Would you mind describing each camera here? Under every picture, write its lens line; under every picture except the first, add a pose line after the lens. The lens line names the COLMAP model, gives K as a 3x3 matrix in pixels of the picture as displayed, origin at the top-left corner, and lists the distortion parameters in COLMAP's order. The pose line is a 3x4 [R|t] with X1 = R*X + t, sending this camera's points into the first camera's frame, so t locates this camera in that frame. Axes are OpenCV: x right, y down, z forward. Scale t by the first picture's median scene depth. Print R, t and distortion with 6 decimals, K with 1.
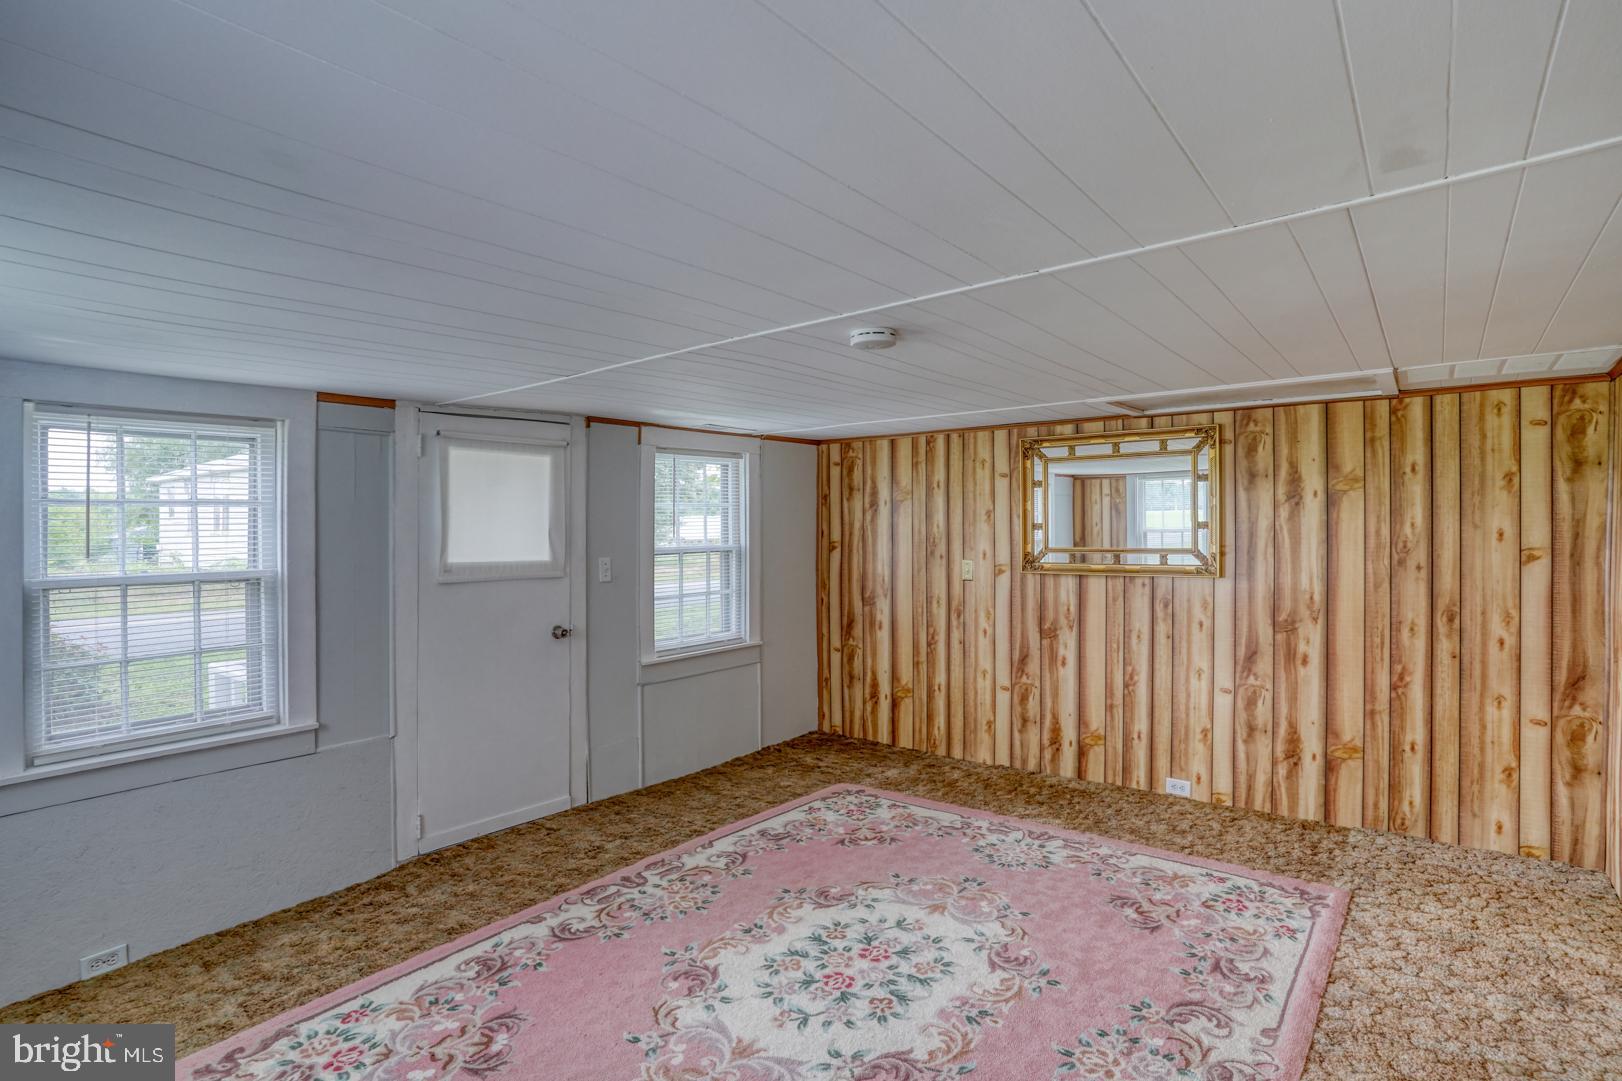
lens RADIAL K [[808.2, 0, 825.4], [0, 808.2, 536.1], [0, 0, 1]] dist [-0.092798, 0.046059]
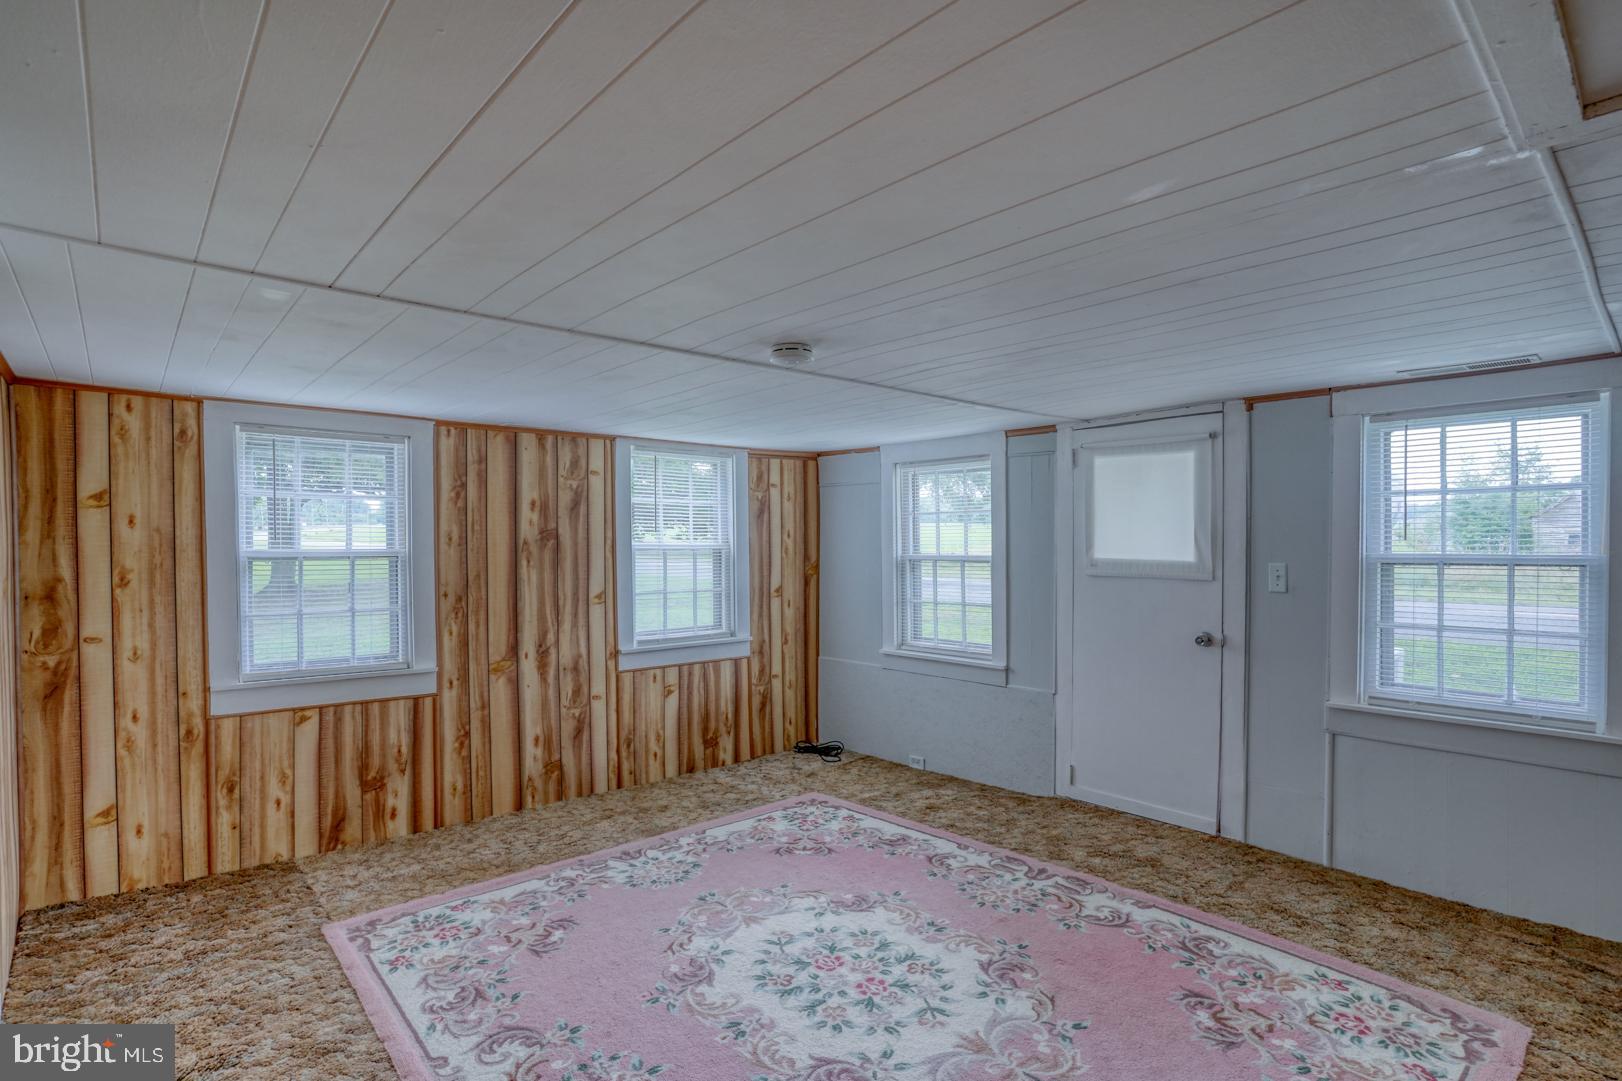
lens RADIAL K [[808.2, 0, 825.4], [0, 808.2, 536.1], [0, 0, 1]] dist [-0.092798, 0.046059]
pose [[-0.174138, 0.013663, -0.984626, 0.651573], [0.001841, 0.999907, 0.013549, -0.012643], [0.984719, 0.000546, -0.174147, 0.732253]]
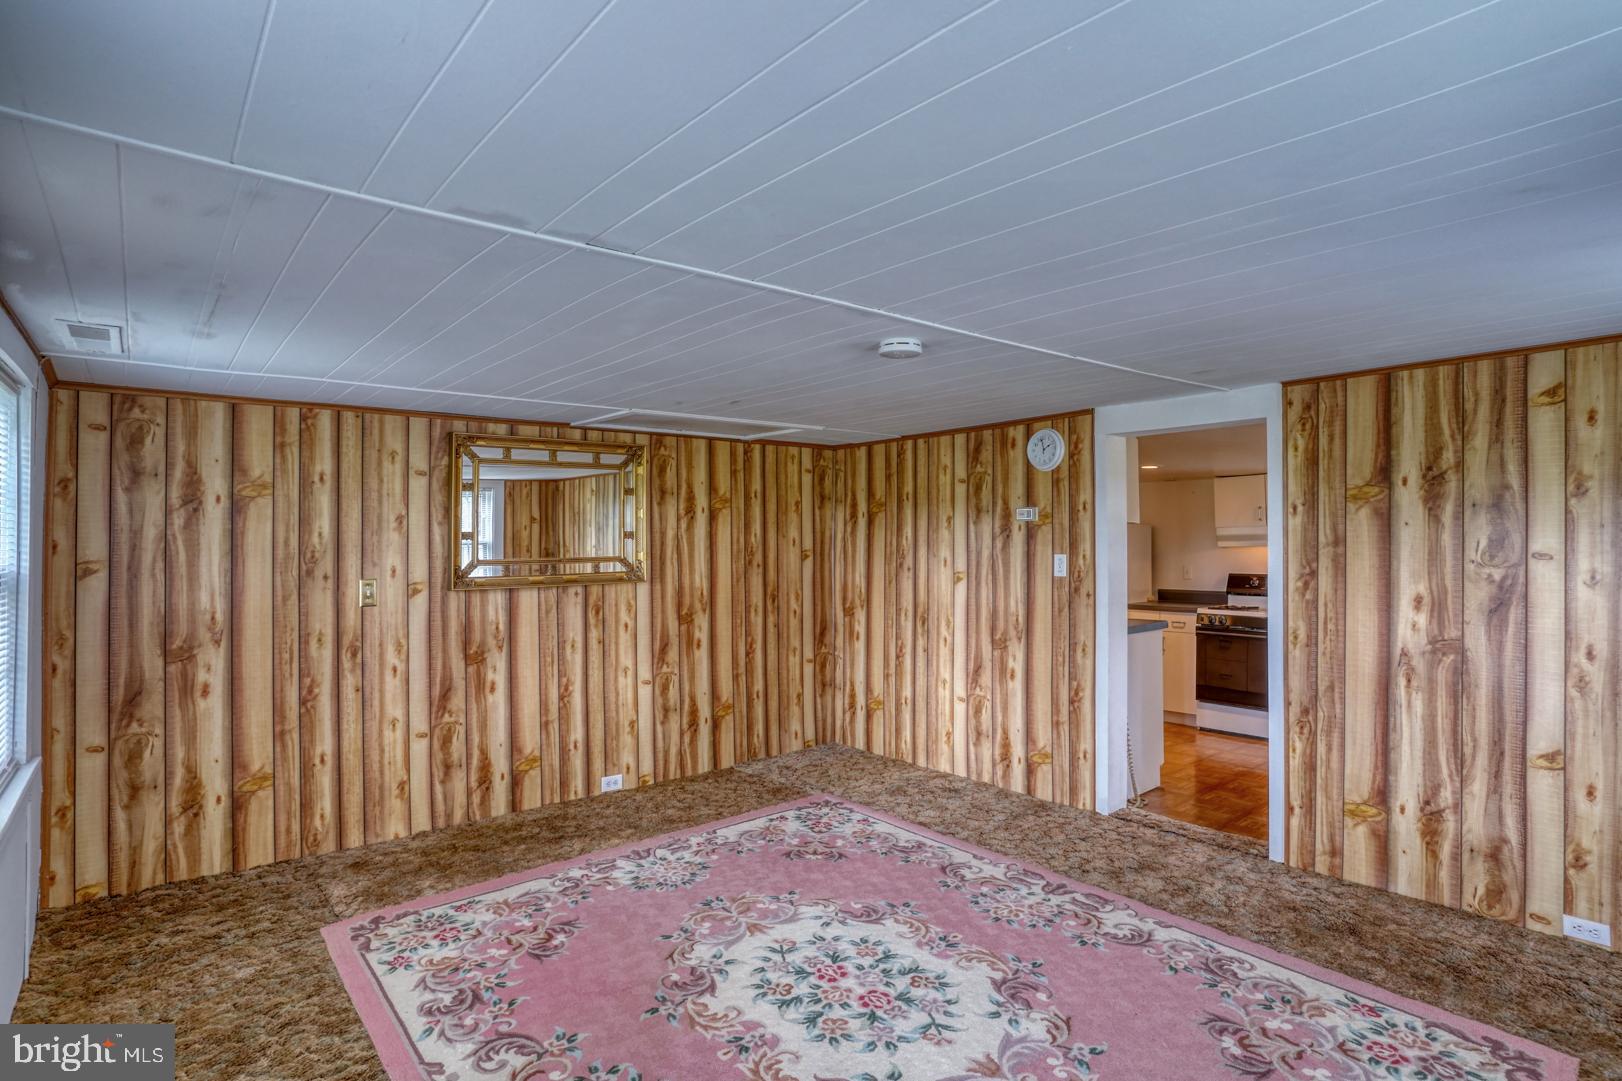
lens RADIAL K [[830.1, 0, 809.0], [0, 830.1, 524.1], [0, 0, 1]] dist [-0.075289, 0.031950]
pose [[0.208331, 0.020535, 0.977843, -0.611292], [0.016445, 0.999565, -0.024495, 0.003411], [-0.977920, 0.021183, 0.207903, 0.534393]]
